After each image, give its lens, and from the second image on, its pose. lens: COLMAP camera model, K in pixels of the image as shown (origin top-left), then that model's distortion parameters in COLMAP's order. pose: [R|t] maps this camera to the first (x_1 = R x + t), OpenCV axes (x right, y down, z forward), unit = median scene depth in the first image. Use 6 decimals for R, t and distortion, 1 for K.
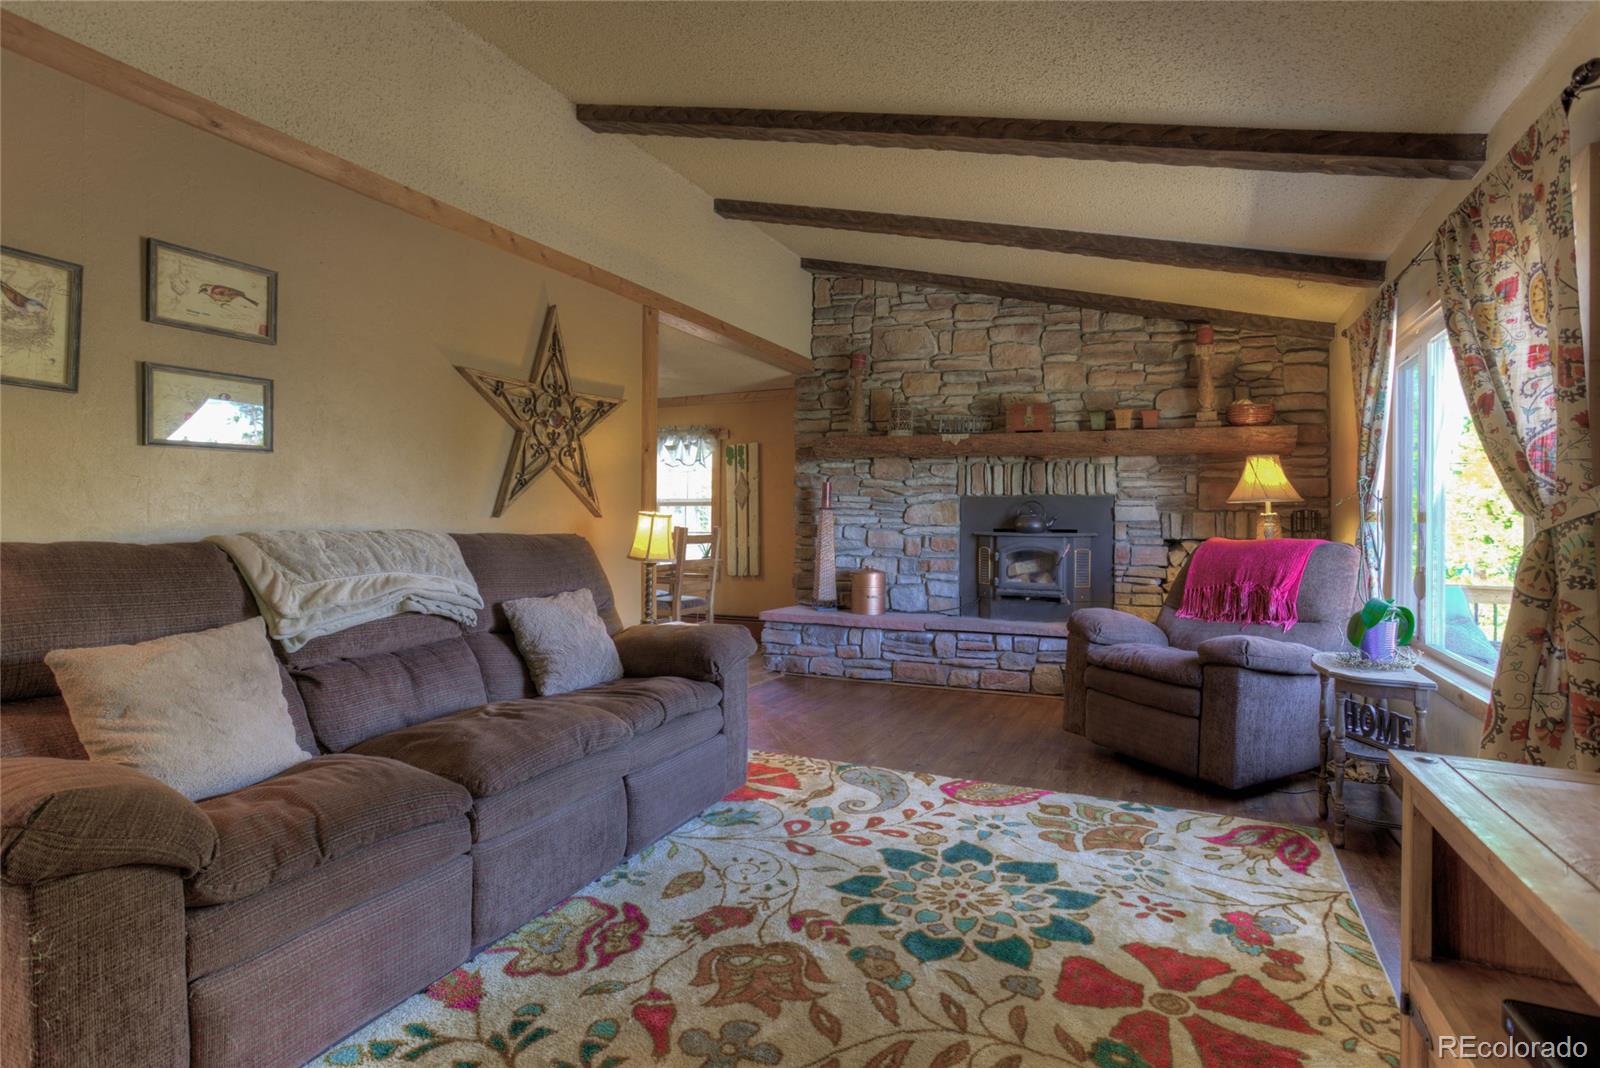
lens RADIAL K [[779.8, 0, 856.6], [0, 779.8, 499.6], [0, 0, 1]] dist [-0.040741, 0.024310]
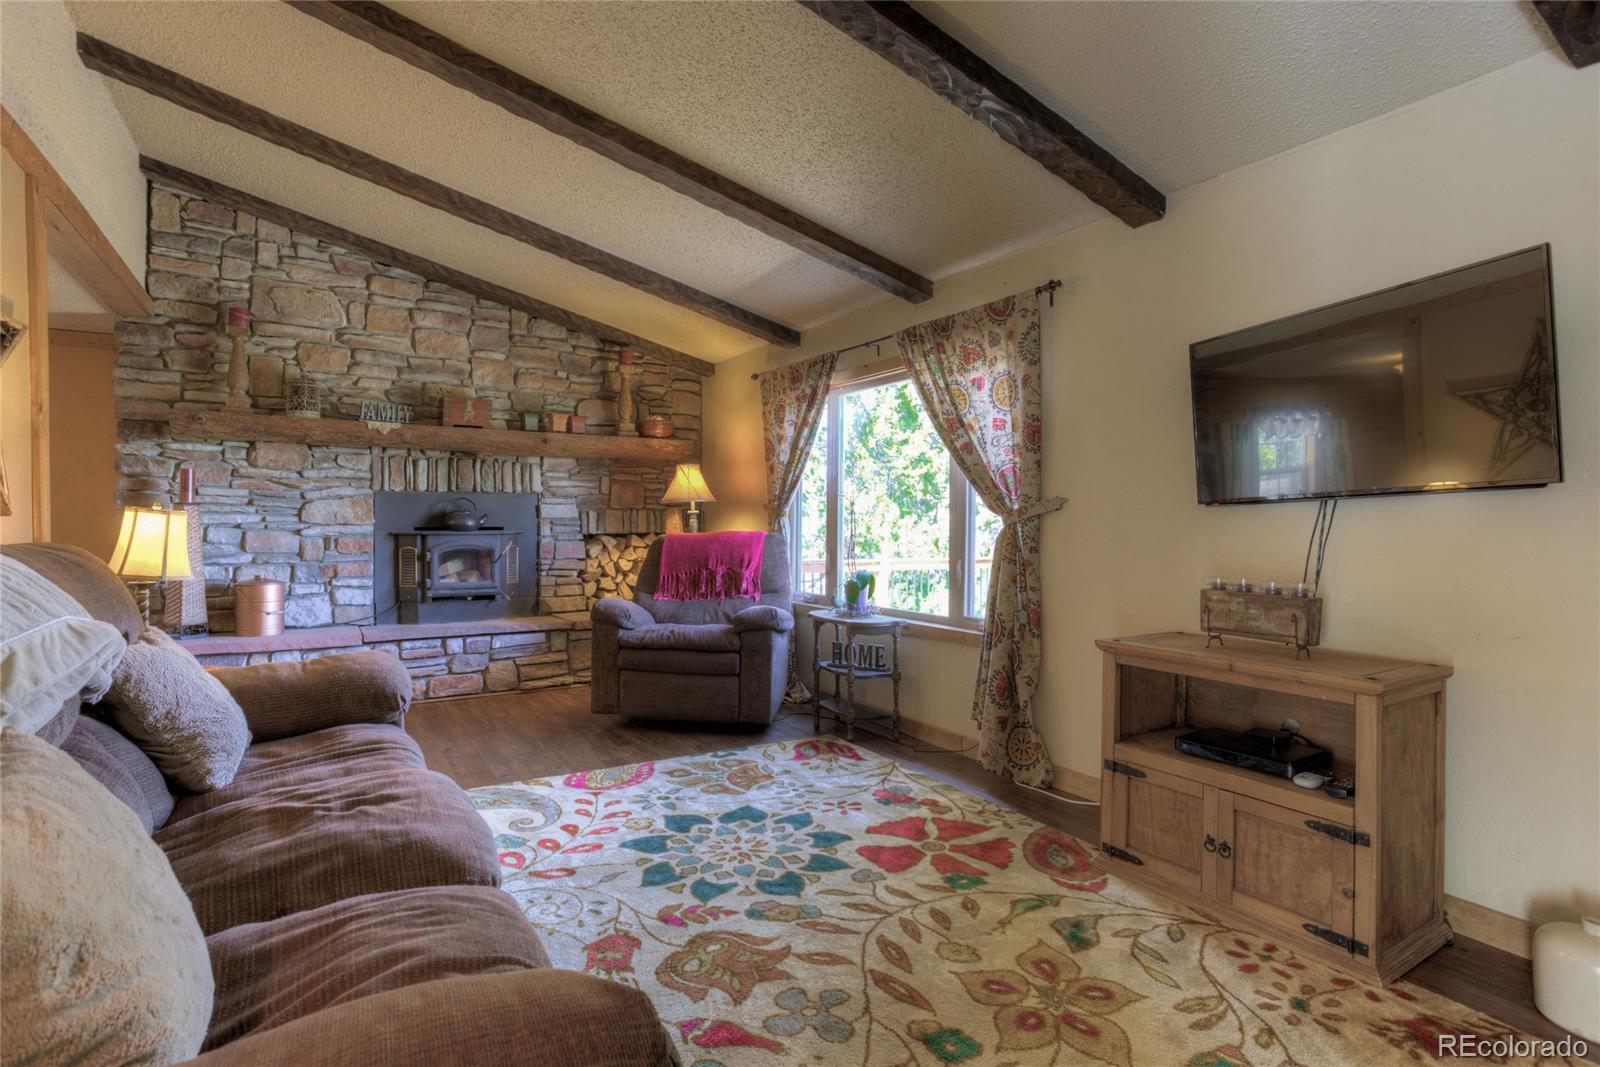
lens RADIAL K [[779.8, 0, 749.9], [0, 779.8, 510.6], [0, 0, 1]] dist [-0.040741, 0.024310]
pose [[0.616518, 0.001997, 0.787339, -0.490371], [-0.017029, 0.999797, 0.010798, 0.001498], [-0.787157, -0.020065, 0.616426, 0.189645]]
